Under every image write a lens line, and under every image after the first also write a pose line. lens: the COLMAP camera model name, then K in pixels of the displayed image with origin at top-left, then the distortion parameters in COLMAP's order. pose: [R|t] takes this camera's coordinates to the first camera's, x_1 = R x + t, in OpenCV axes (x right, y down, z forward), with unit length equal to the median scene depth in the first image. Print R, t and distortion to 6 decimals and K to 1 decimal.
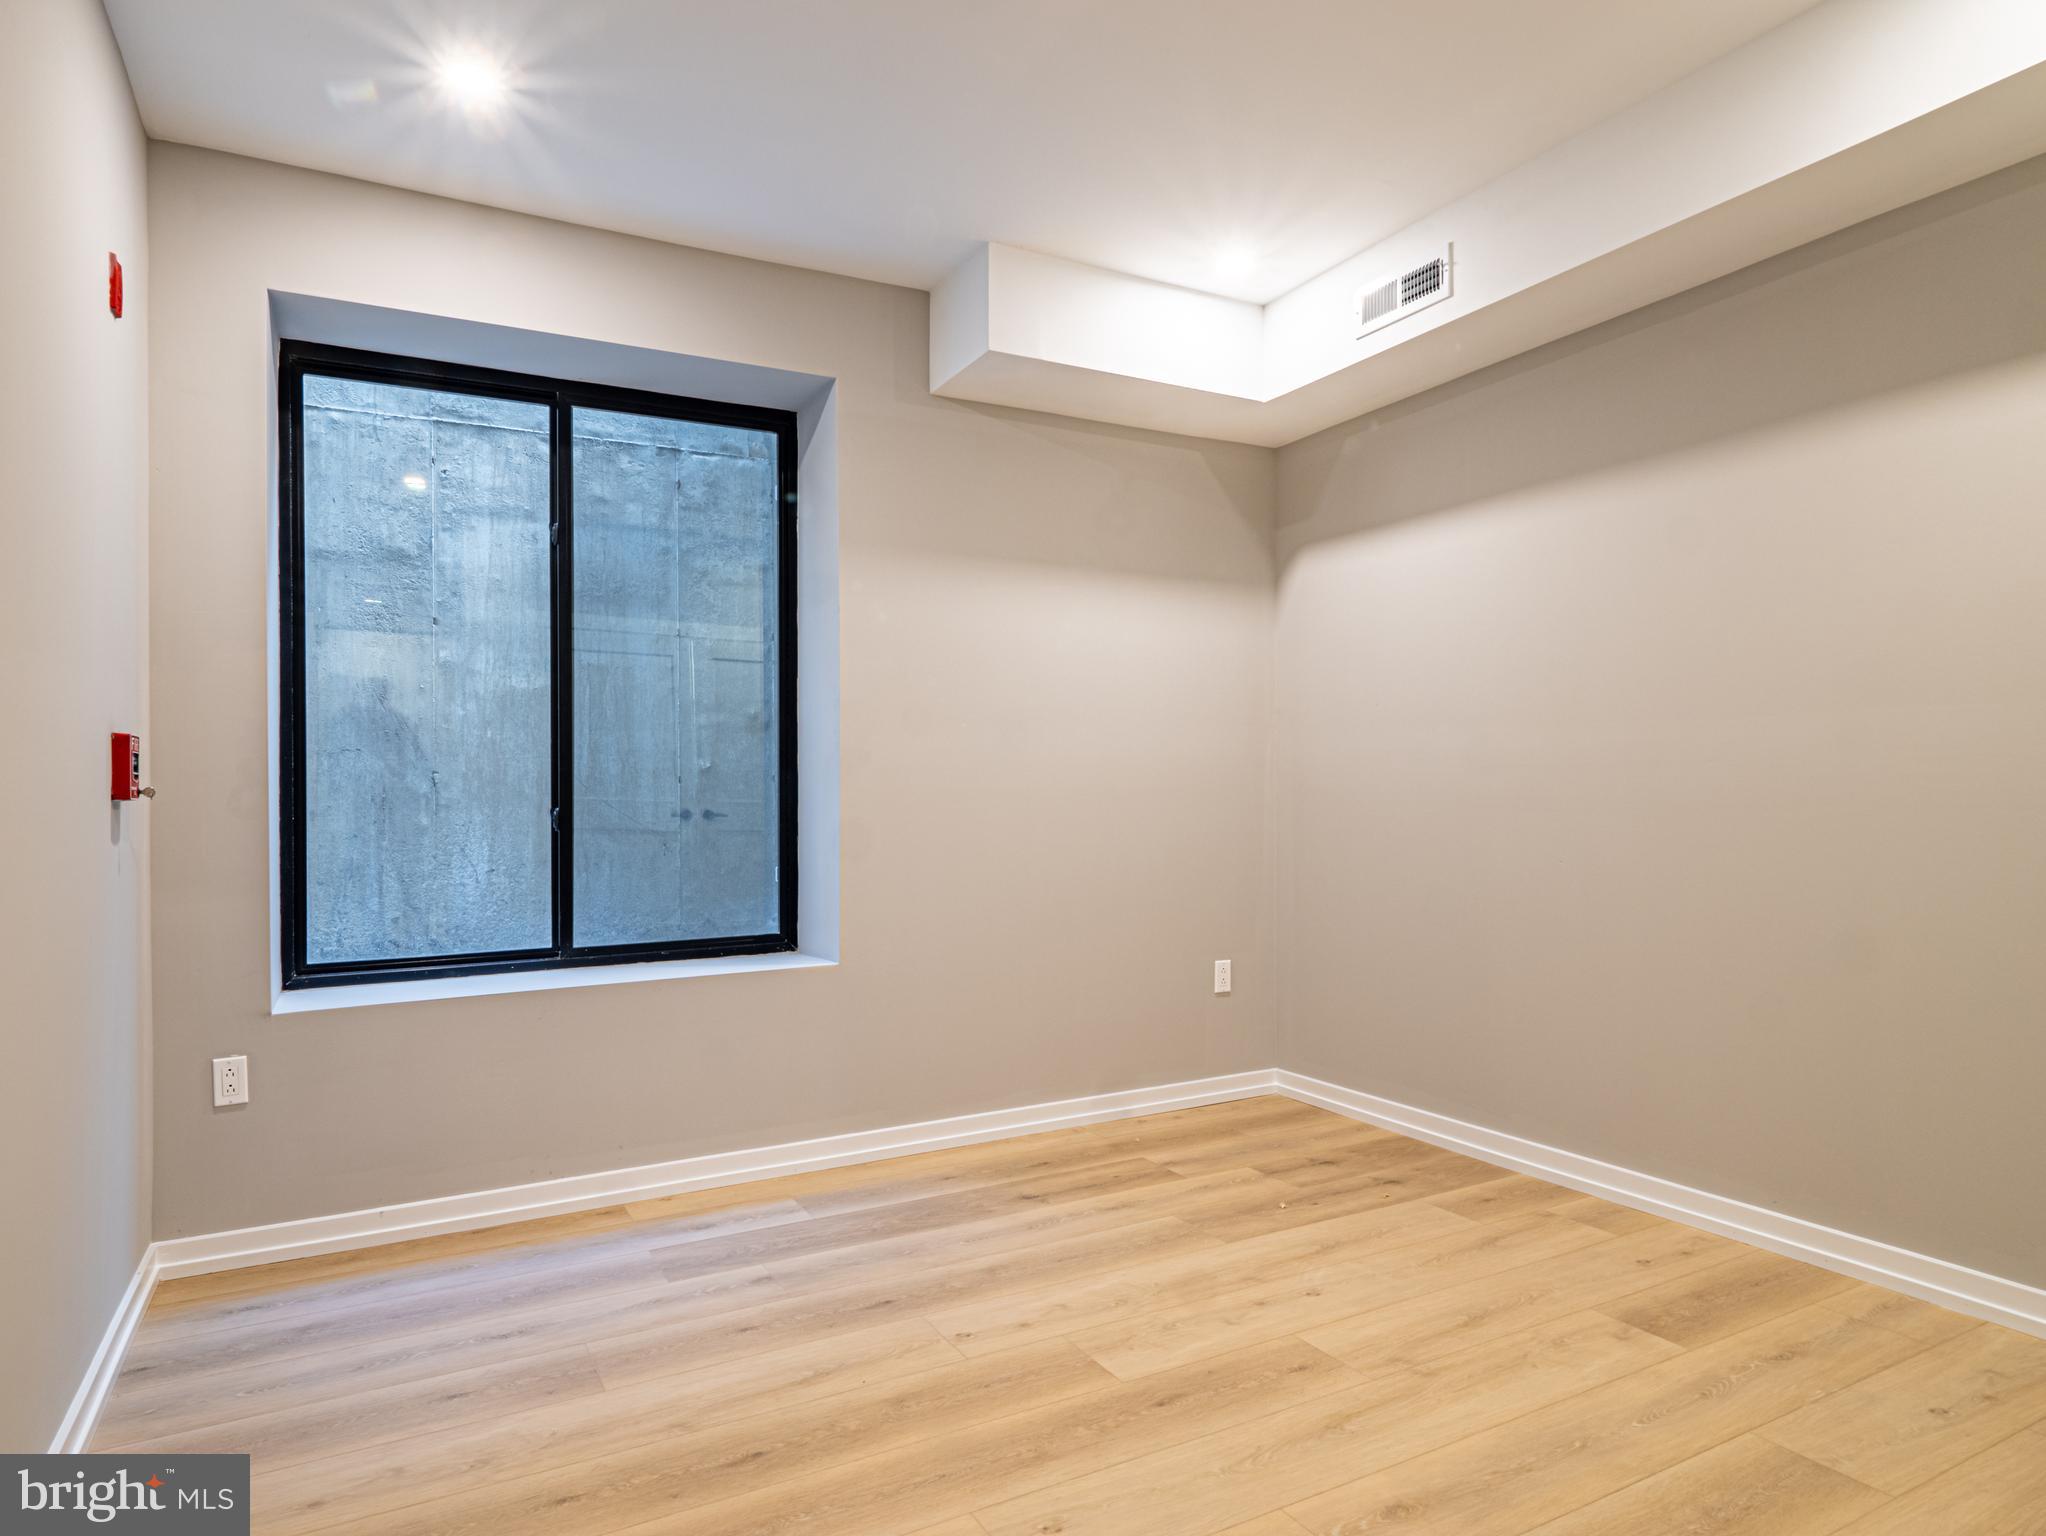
lens RADIAL K [[1191.5, 0, 1022.0], [0, 1191.5, 783.8], [0, 0, 1]] dist [0.007728, 0.001072]
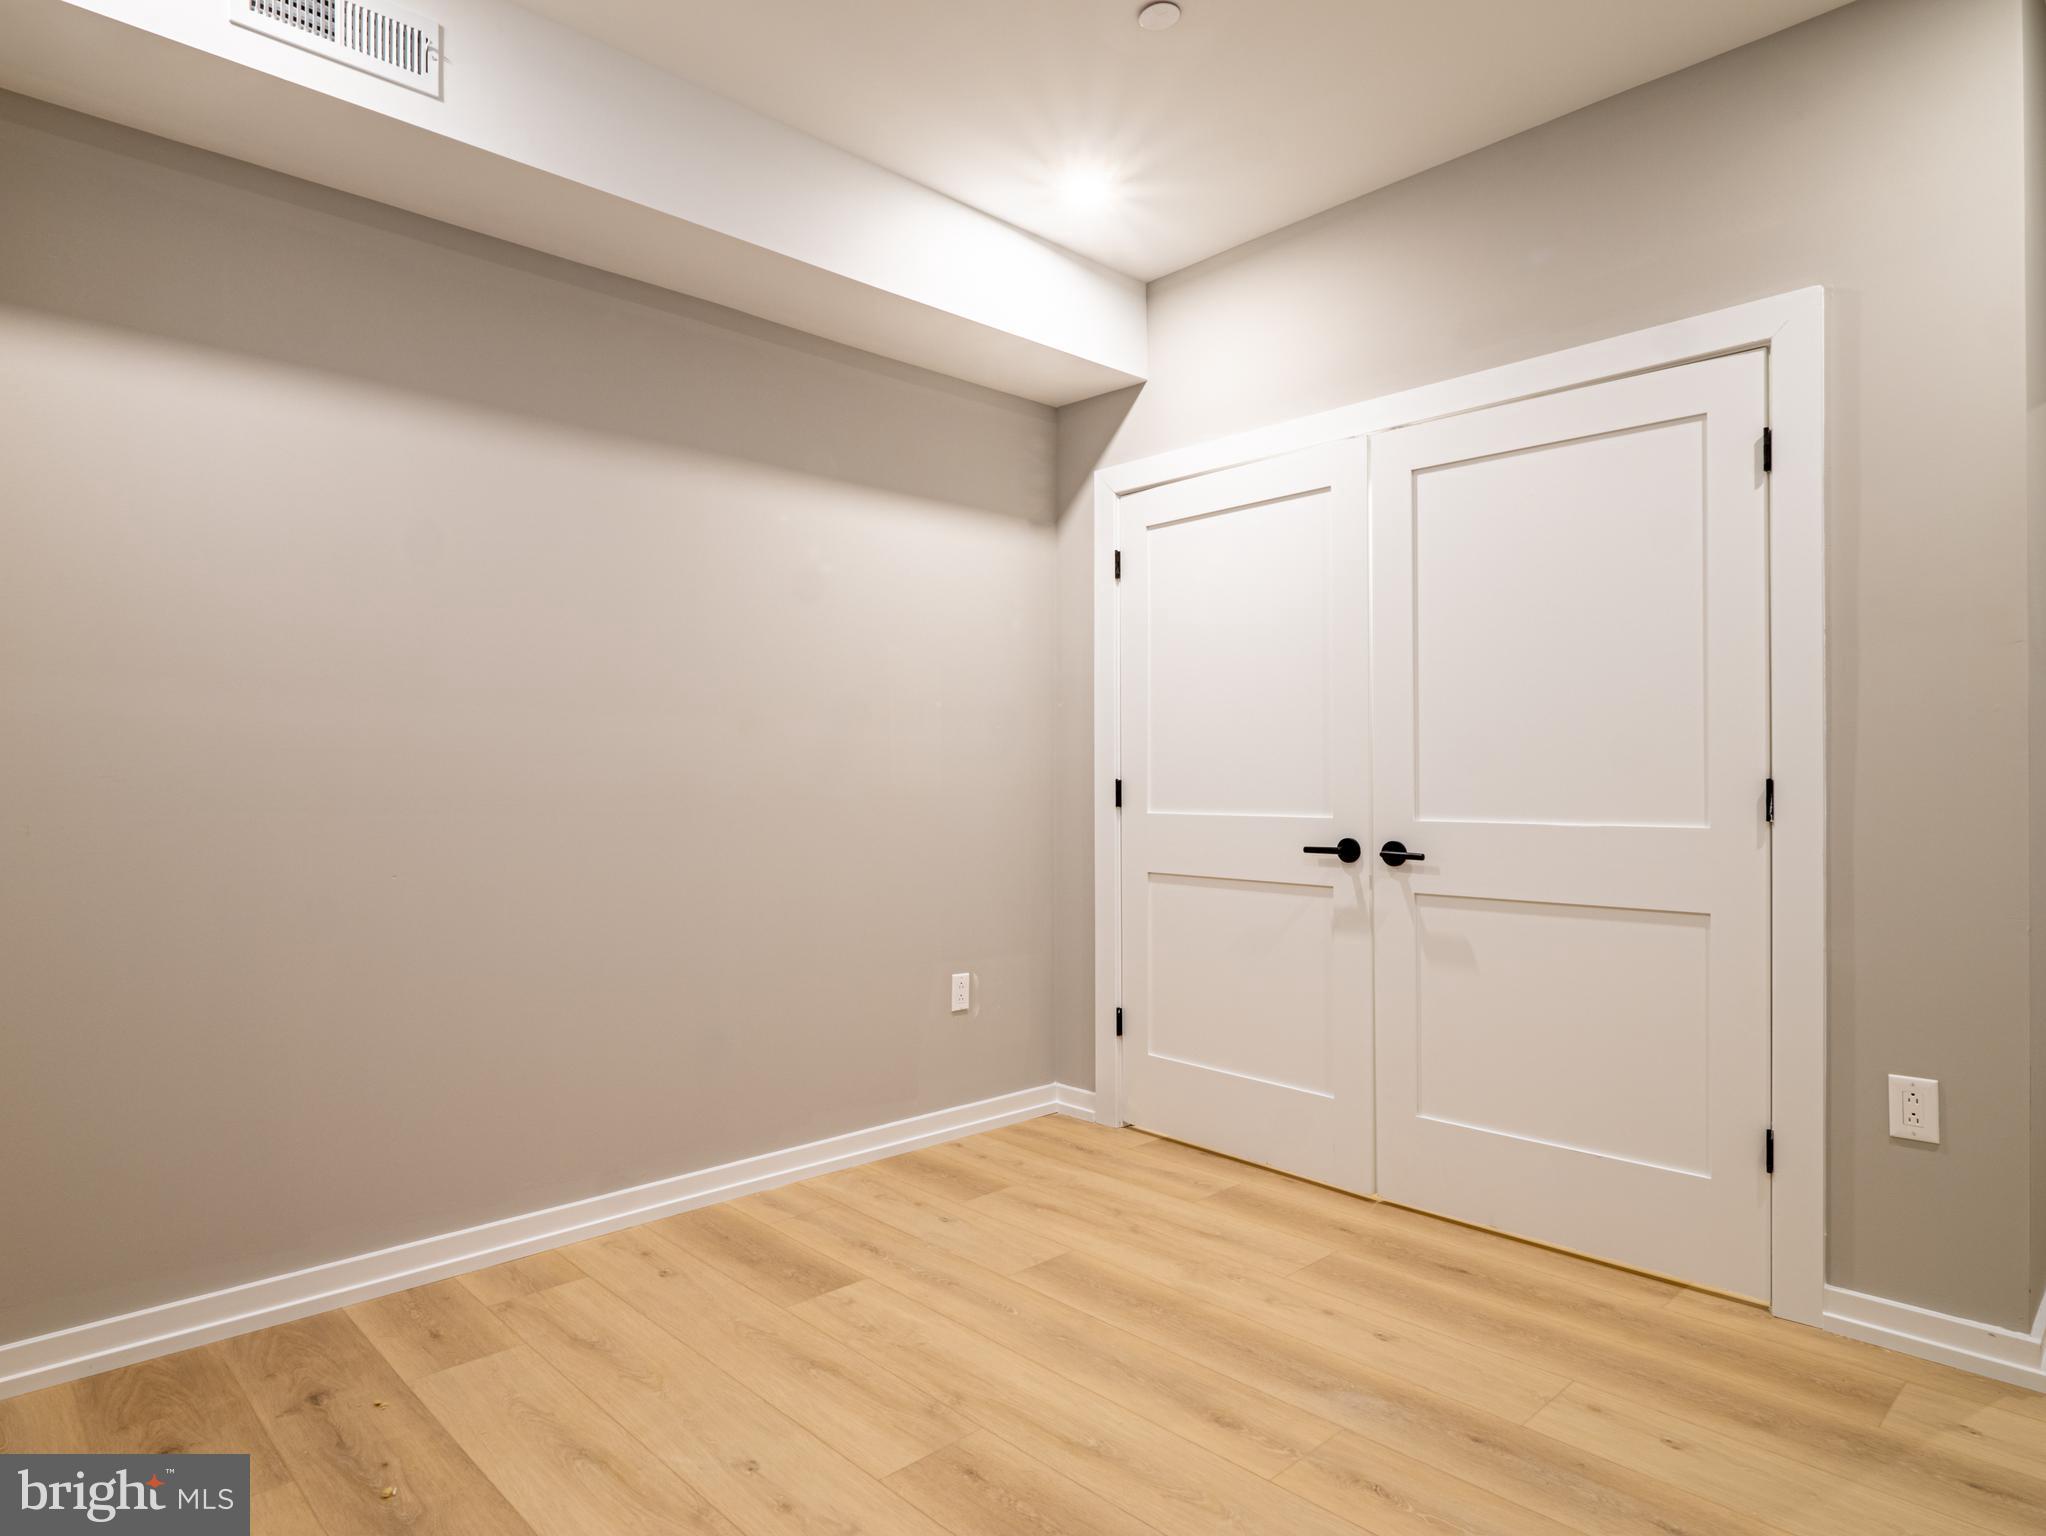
lens RADIAL K [[1191.5, 0, 1019.3], [0, 1191.5, 773.8], [0, 0, 1]] dist [0.007728, 0.001072]
pose [[-0.250799, 0.022444, 0.967779, -0.591303], [-0.006251, 0.999673, -0.024804, 0.032040], [-0.968019, -0.012270, -0.250576, 1.207459]]
